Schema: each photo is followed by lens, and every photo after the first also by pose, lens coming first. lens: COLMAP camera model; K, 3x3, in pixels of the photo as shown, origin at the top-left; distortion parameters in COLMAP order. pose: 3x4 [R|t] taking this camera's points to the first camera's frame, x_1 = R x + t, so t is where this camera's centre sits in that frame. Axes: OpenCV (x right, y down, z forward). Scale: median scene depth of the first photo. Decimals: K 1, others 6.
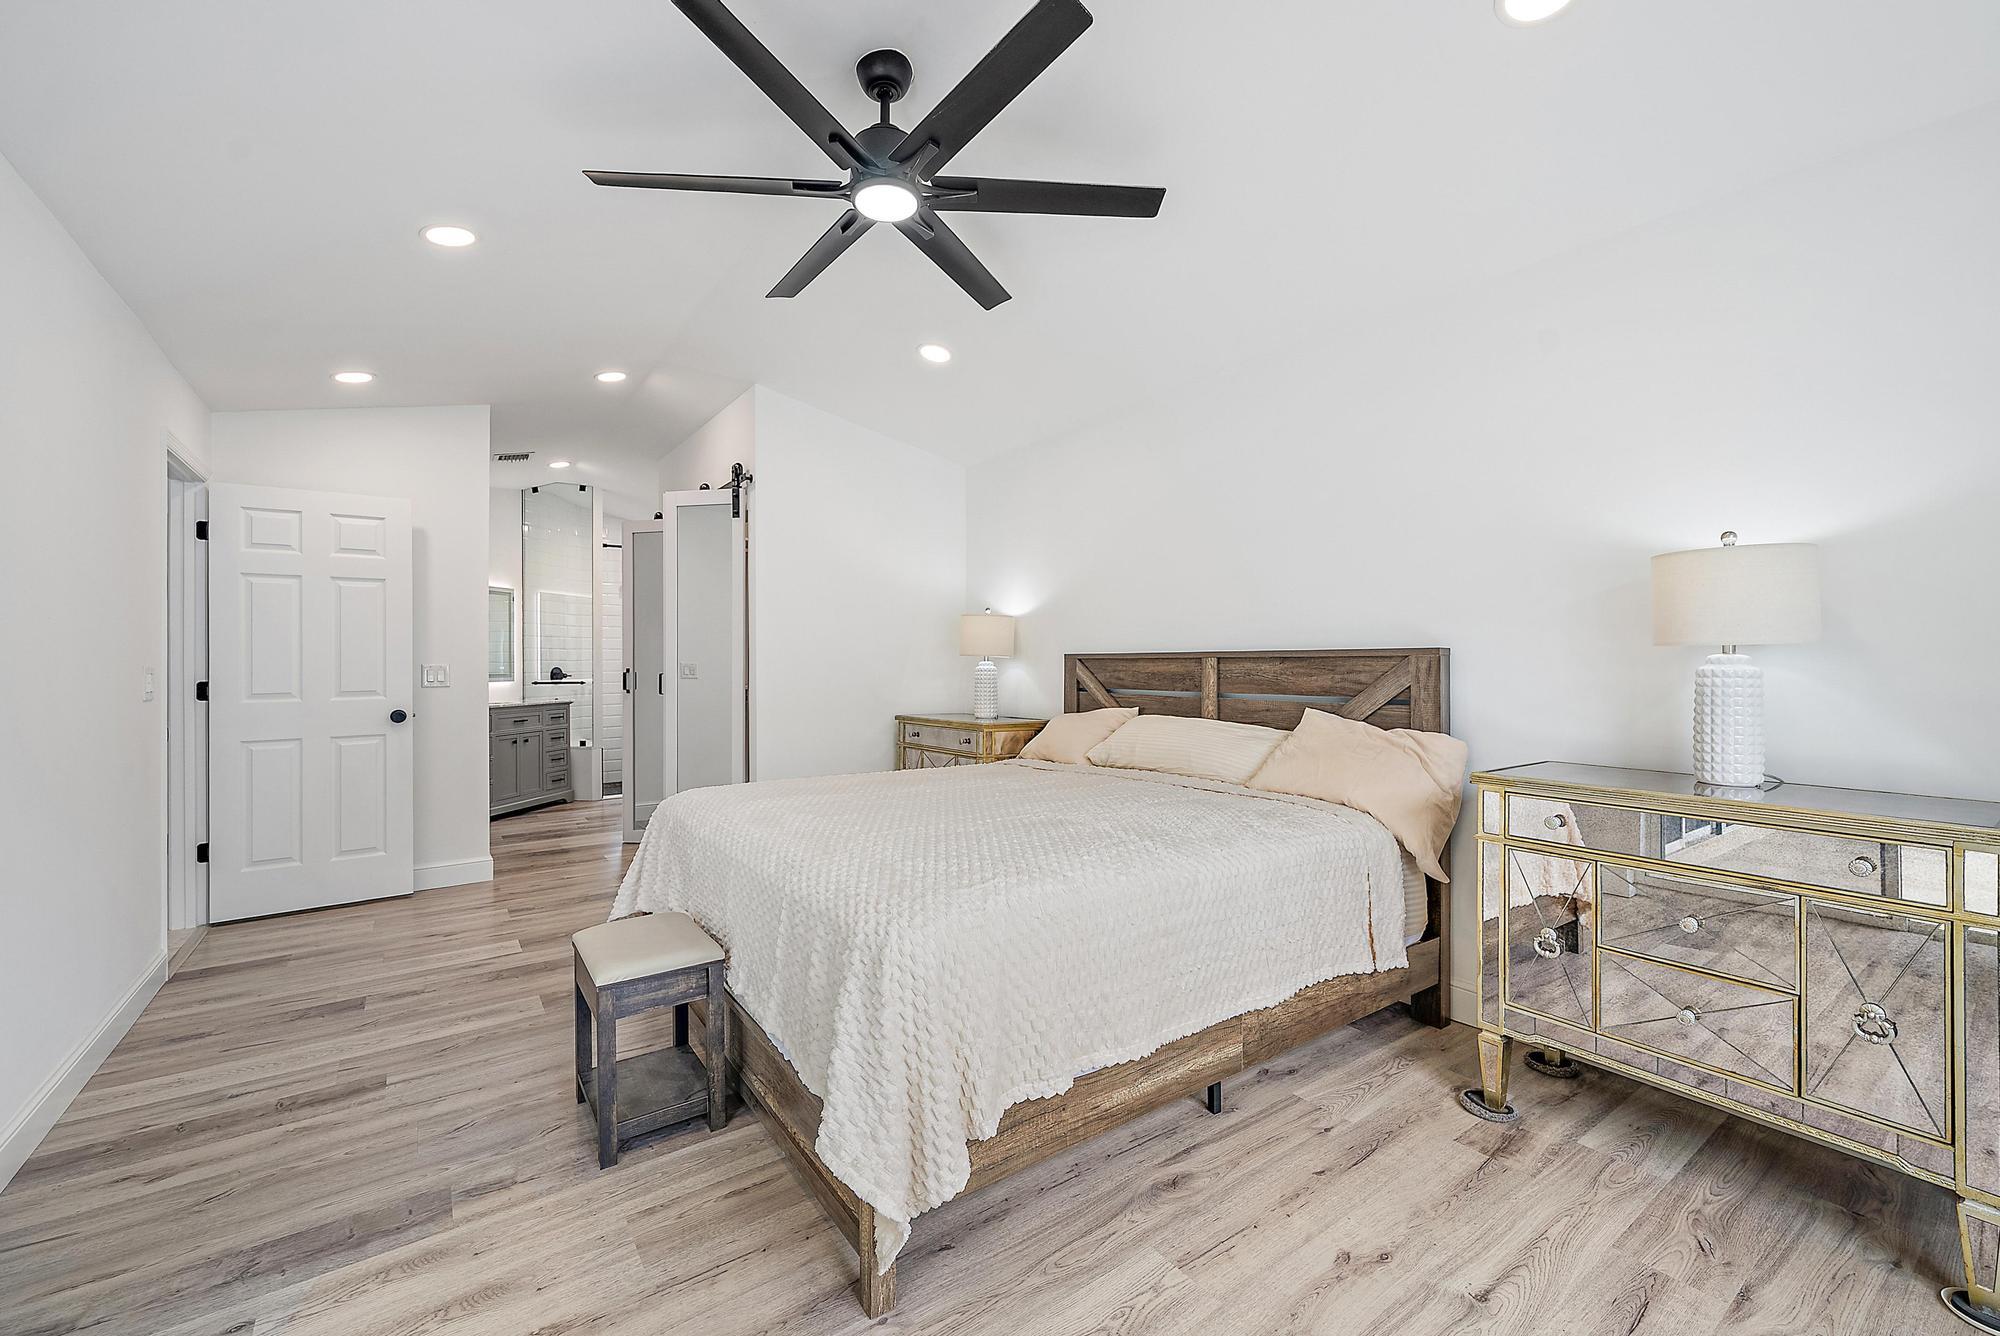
lens RADIAL K [[813.4, 0, 988.1], [0, 813.4, 657.2], [0, 0, 1]] dist [0.003312, 0.000580]
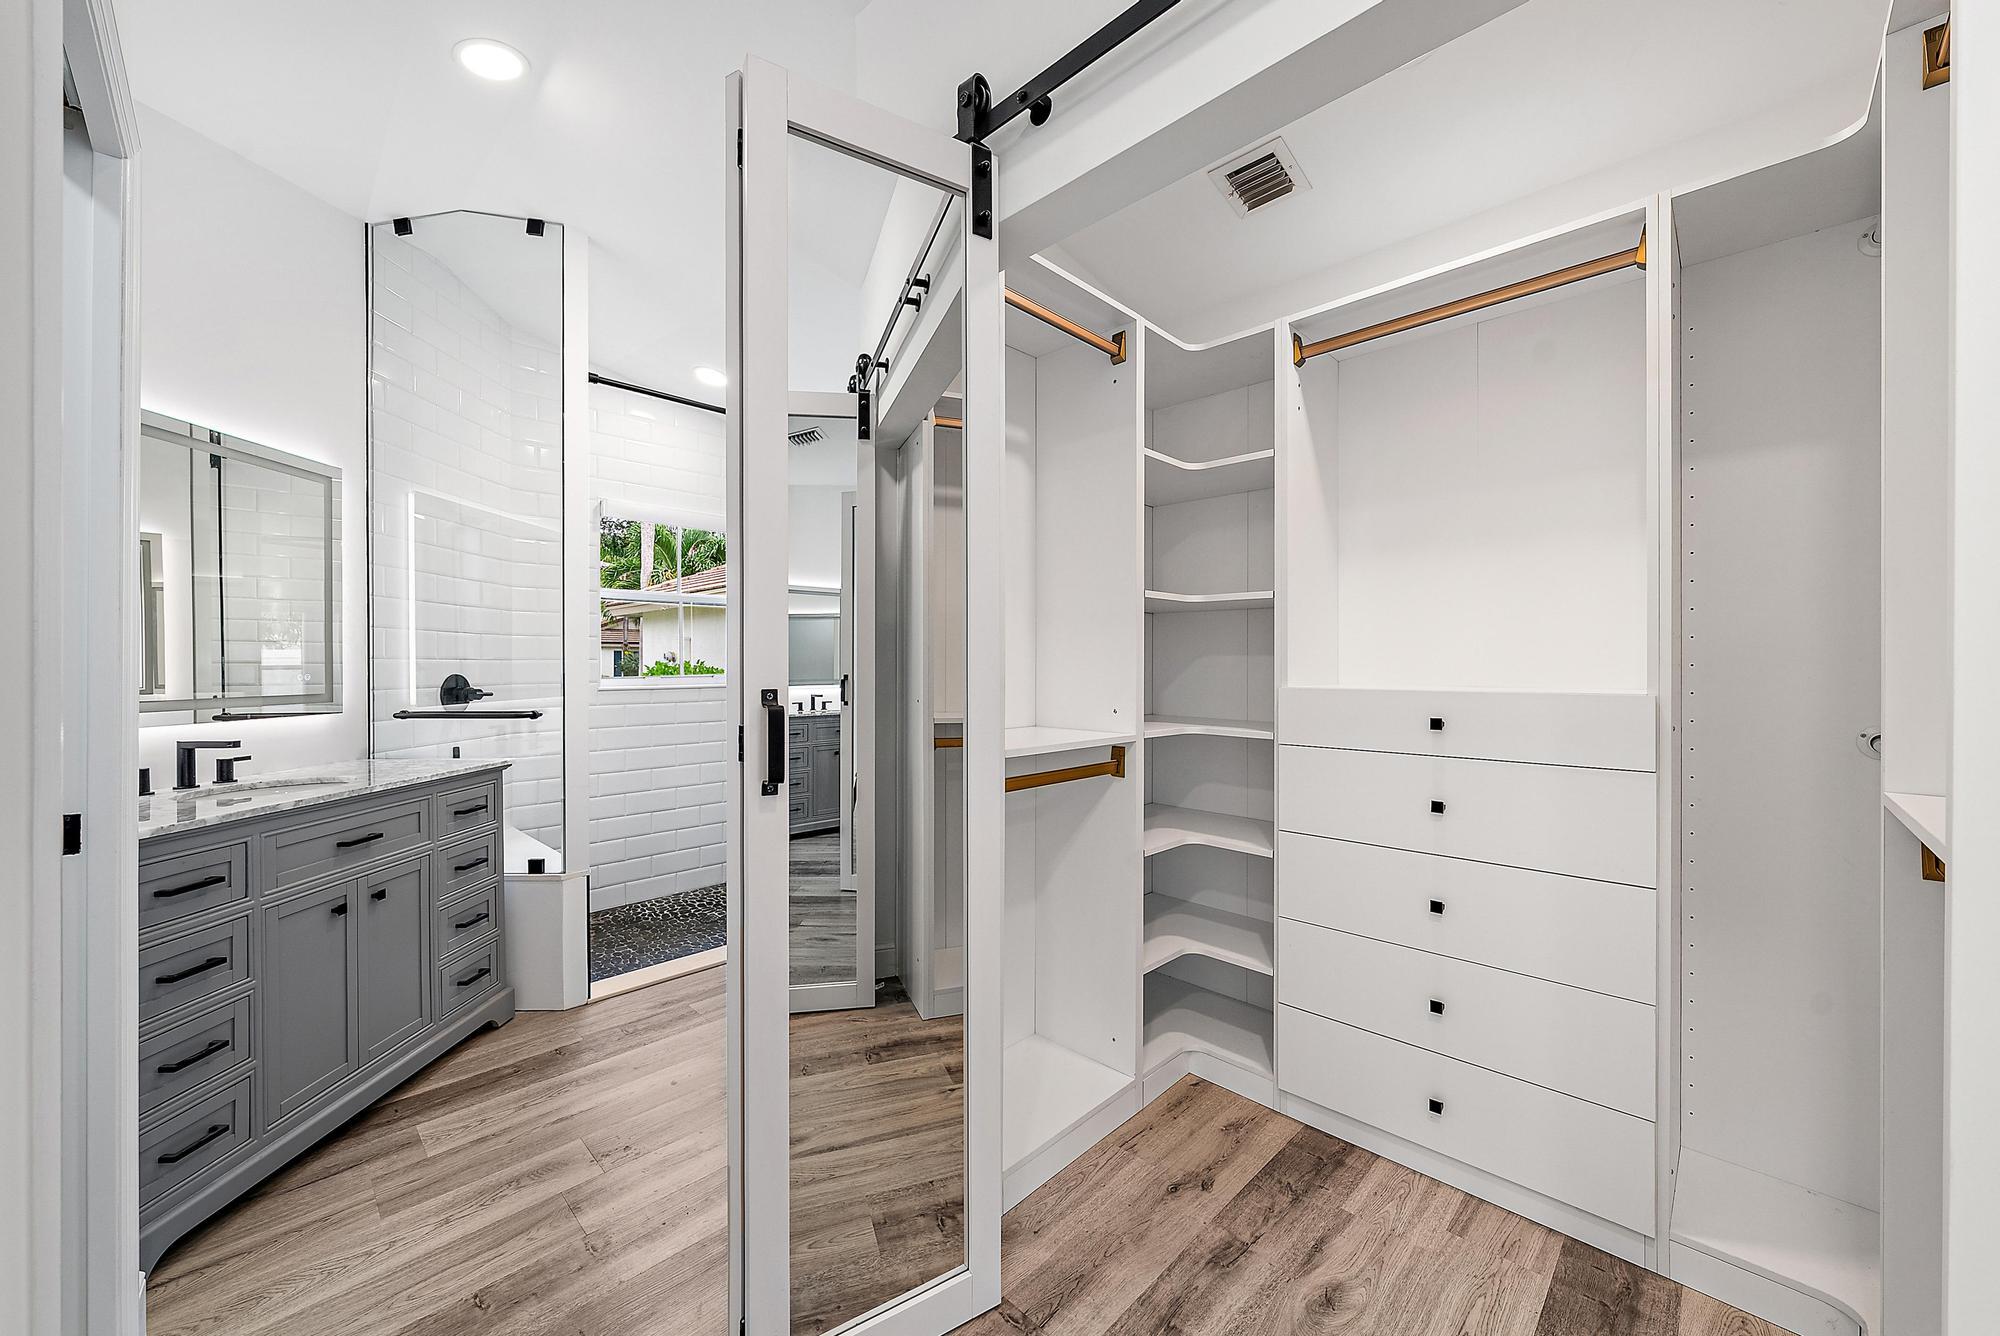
lens RADIAL K [[713.1, 0, 970.9], [0, 713.1, 665.2], [0, 0, 1]] dist [-0.002671, -0.000175]
pose [[0.983553, 0.000533, 0.180621, -0.252020], [-0.001710, 0.999978, 0.006361, 0.003075], [-0.180614, -0.006565, 0.983532, 0.442692]]
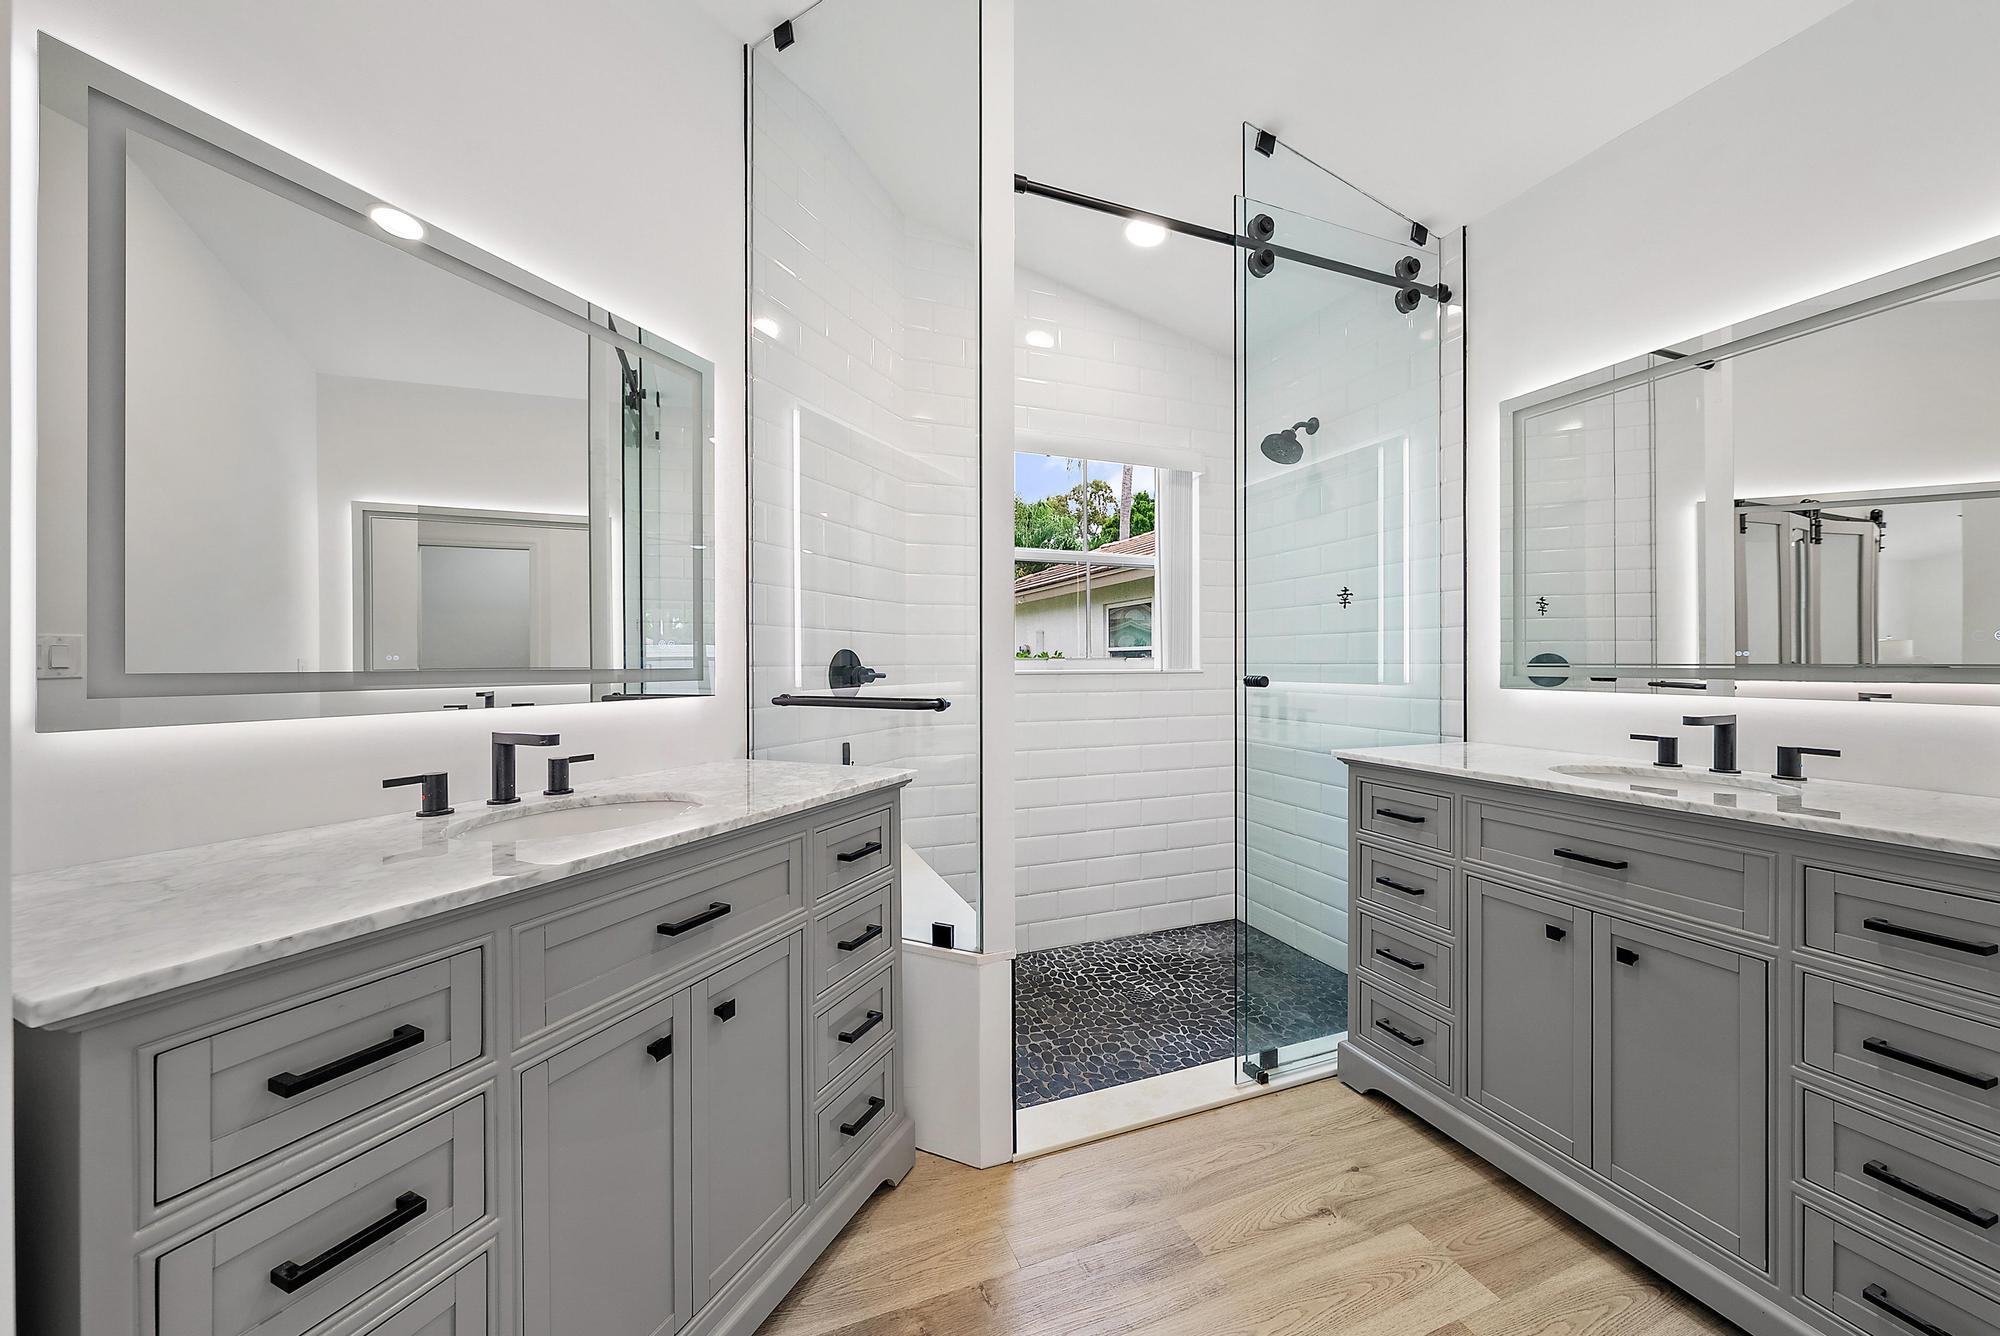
lens RADIAL K [[713.1, 0, 993.5], [0, 713.1, 652.6], [0, 0, 1]] dist [-0.002671, -0.000175]
pose [[0.968034, -0.001002, -0.250819, -0.305289], [0.000595, 0.999998, -0.001701, 0.010654], [0.250820, 0.001498, 0.968033, 0.561620]]
